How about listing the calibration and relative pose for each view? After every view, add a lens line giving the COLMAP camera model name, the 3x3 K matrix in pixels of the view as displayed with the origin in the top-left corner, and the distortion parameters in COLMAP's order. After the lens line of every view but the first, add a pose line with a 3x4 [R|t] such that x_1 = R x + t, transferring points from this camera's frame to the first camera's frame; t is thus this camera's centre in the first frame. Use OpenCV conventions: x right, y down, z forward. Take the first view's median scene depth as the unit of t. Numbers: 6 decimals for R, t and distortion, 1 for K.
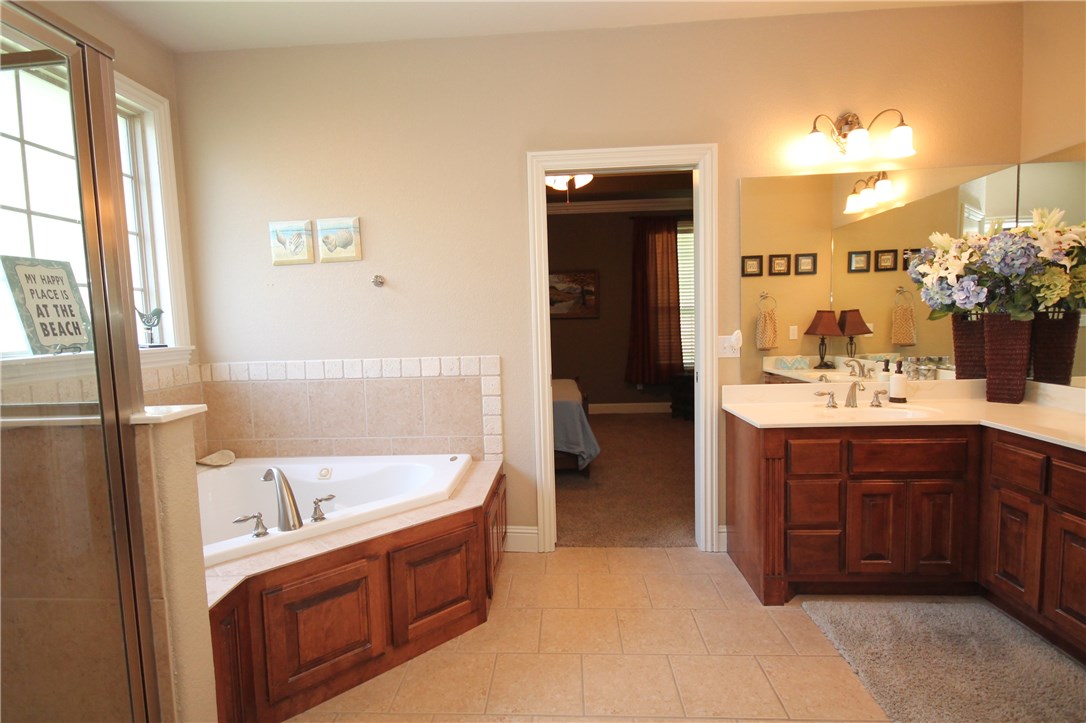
lens RADIAL K [[512.9, 0, 543.0], [0, 512.9, 361.5], [0, 0, 1]] dist [-0.001225, 0.000063]
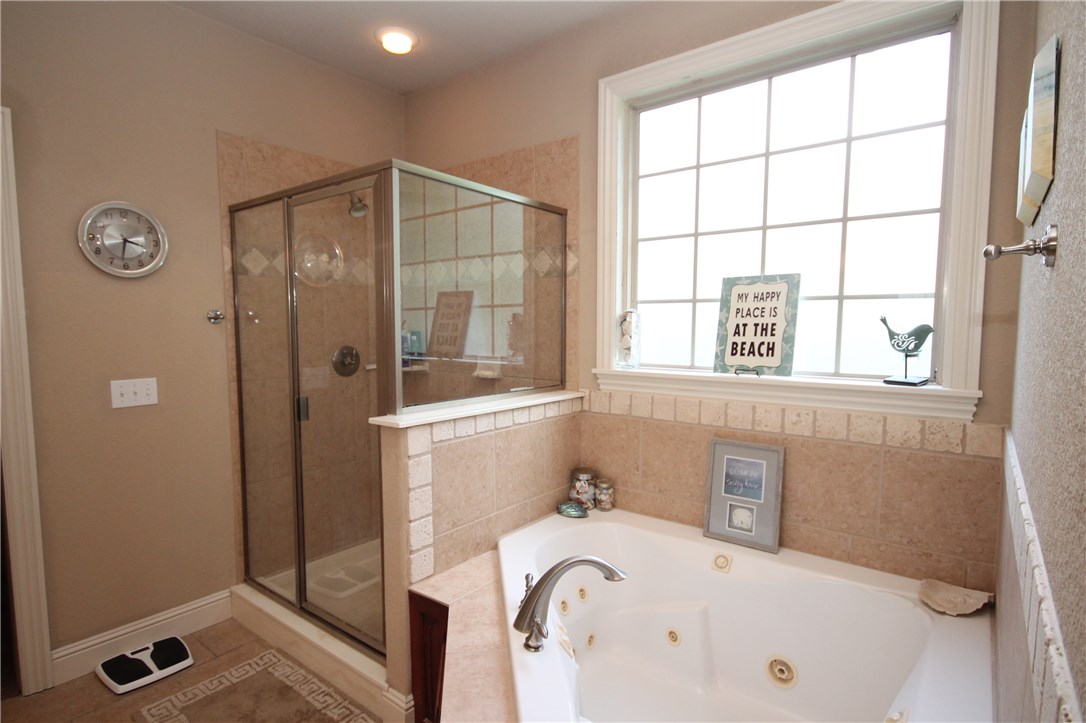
lens RADIAL K [[573.9, 0, 542.8], [0, 573.9, 368.2], [0, 0, 1]] dist [0.005226, 0.000923]
pose [[-0.574999, 0.089384, -0.813257, 0.145469], [-0.055953, 0.987391, 0.148084, -0.165251], [0.816239, 0.130652, -0.562747, 1.295872]]
